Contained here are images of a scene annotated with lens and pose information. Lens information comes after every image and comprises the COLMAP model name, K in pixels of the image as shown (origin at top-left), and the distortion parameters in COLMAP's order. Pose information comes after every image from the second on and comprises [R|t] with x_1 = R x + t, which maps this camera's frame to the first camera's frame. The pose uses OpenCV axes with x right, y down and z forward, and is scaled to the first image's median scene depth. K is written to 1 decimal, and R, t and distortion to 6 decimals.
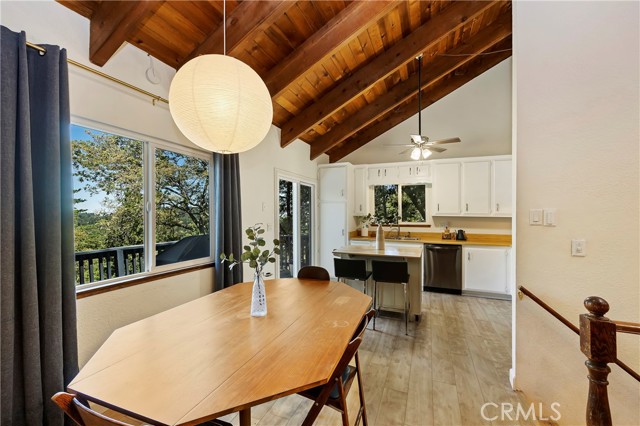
lens RADIAL K [[265.2, 0, 322.6], [0, 265.2, 214.4], [0, 0, 1]] dist [0.000795, 0.000289]
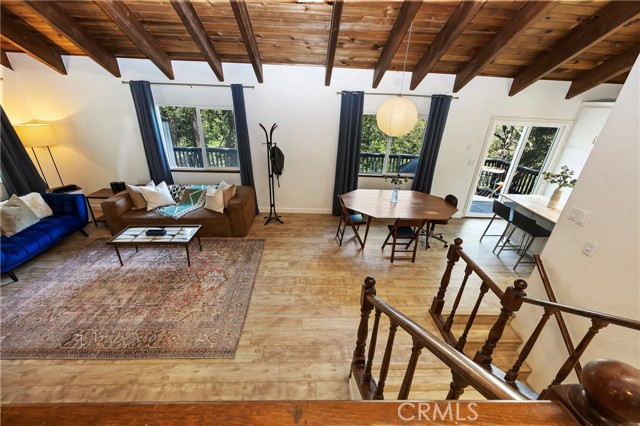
lens RADIAL K [[257.6, 0, 320.0], [0, 257.6, 213.0], [0, 0, 1]] dist [0.007919, 0.000115]
pose [[0.407631, 0.394720, -0.823428, 0.542584], [-0.045606, 0.909422, 0.413365, -0.185995], [0.912007, -0.130947, 0.388710, -0.217361]]
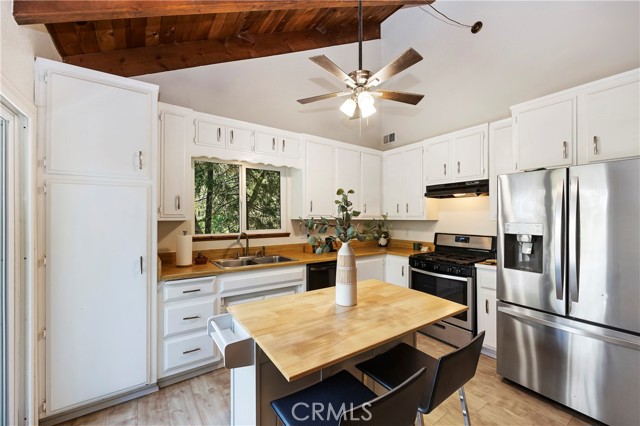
lens RADIAL K [[259.7, 0, 322.9], [0, 259.7, 215.9], [0, 0, 1]] dist [0.001221, 0.000213]
pose [[0.548010, -0.000118, 0.836472, -0.098689], [0.000417, 1.000000, -0.000132, -0.002621], [-0.836472, 0.000421, 0.548010, 0.613388]]
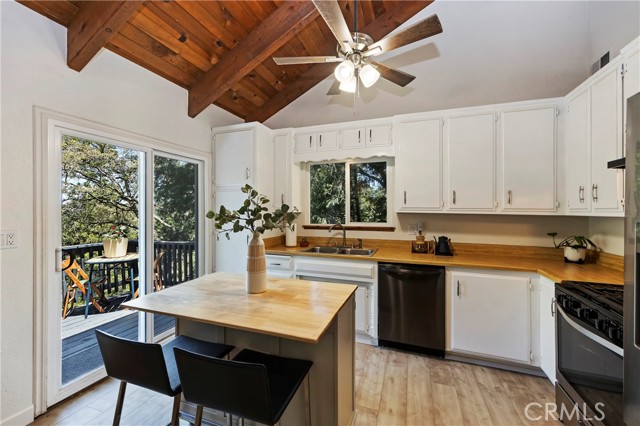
lens RADIAL K [[257.8, 0, 317.3], [0, 257.8, 212.1], [0, 0, 1]] dist [0.001234, 0.000355]
pose [[0.999604, -0.000243, 0.028133, 0.228957], [0.000090, 0.999985, 0.005451, 0.001618], [-0.028133, -0.005446, 0.999589, 0.444074]]
